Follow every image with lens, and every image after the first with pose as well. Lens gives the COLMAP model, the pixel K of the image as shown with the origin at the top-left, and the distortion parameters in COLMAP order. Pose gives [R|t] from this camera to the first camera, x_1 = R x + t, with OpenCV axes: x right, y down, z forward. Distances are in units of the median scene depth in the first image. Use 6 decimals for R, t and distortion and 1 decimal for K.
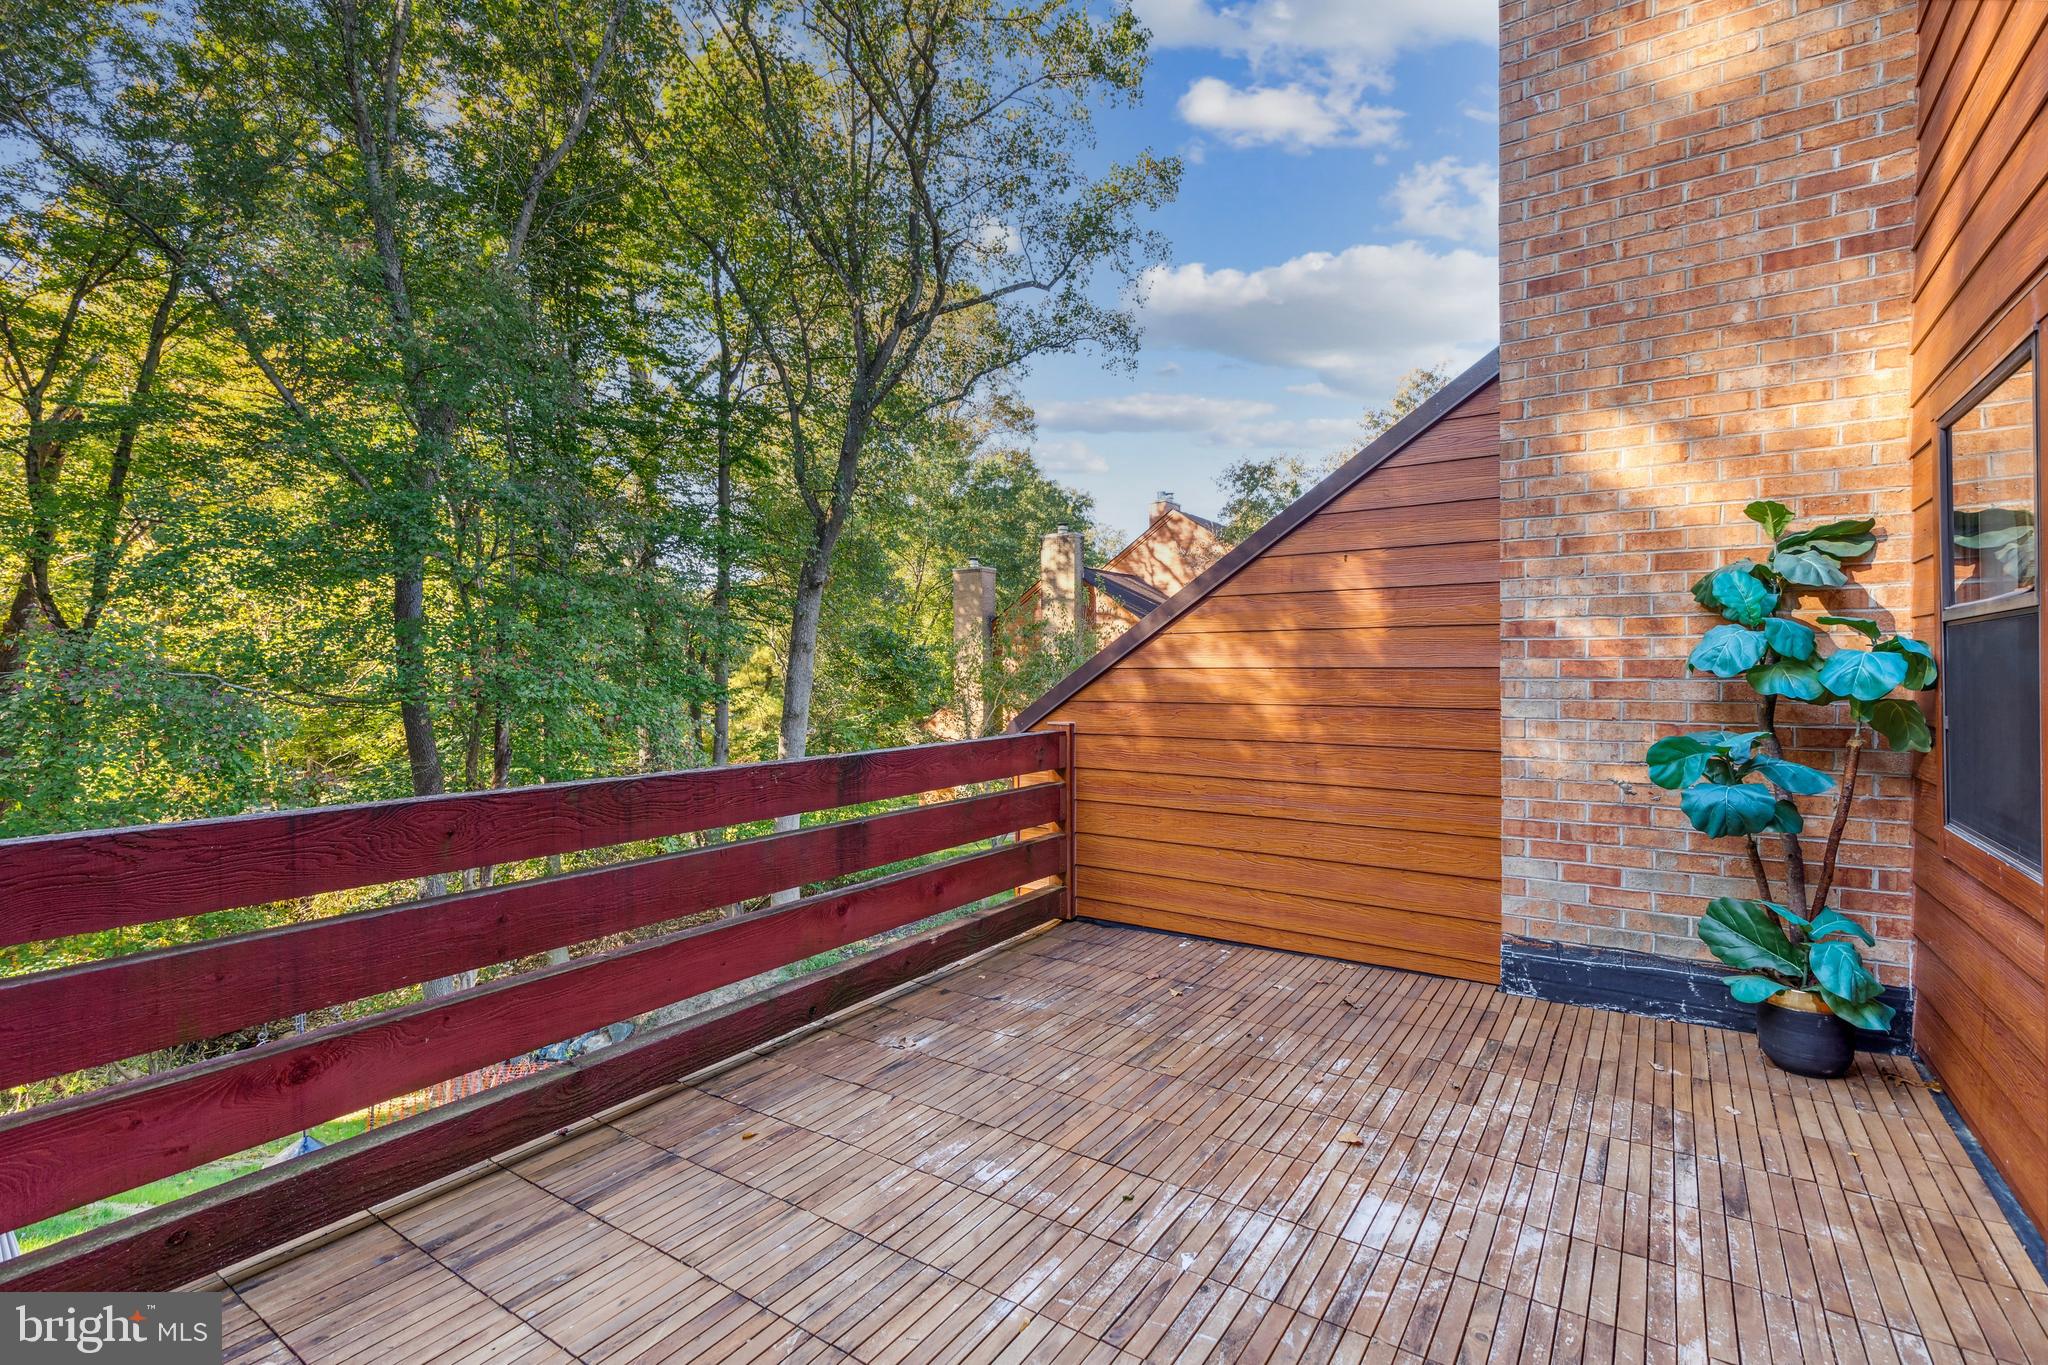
lens RADIAL K [[922.4, 0, 1035.1], [0, 922.4, 673.3], [0, 0, 1]] dist [0.009525, -0.003767]
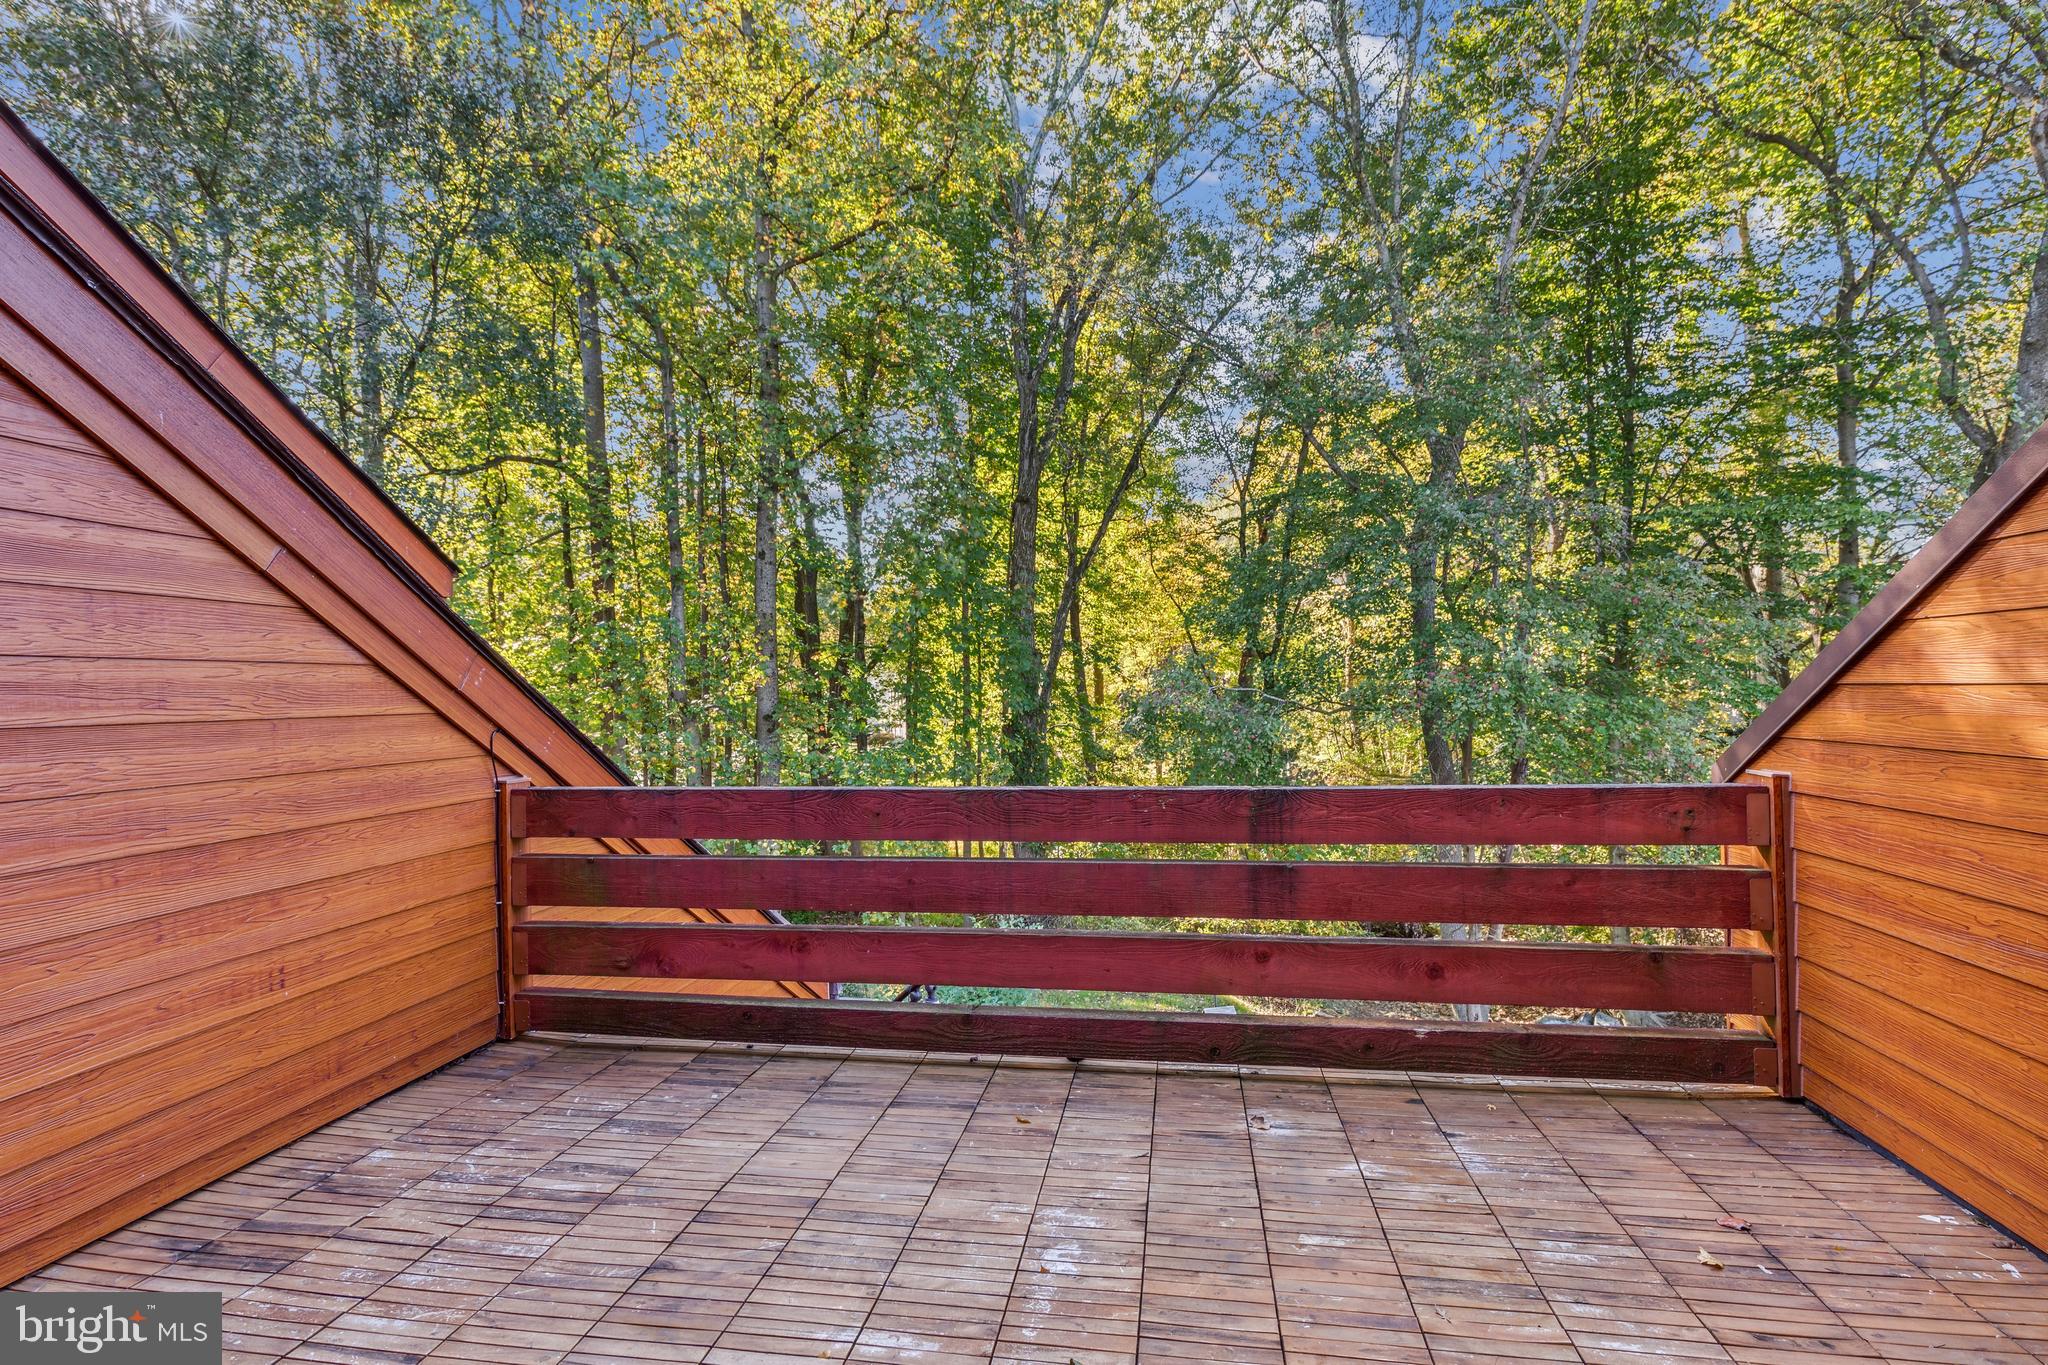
lens RADIAL K [[922.4, 0, 1021.4], [0, 922.4, 688.2], [0, 0, 1]] dist [0.009525, -0.003767]
pose [[0.426176, -0.006227, -0.904619, 0.526578], [0.013418, 0.999910, -0.000562, -0.012050], [0.904541, -0.011898, 0.426221, 0.405721]]
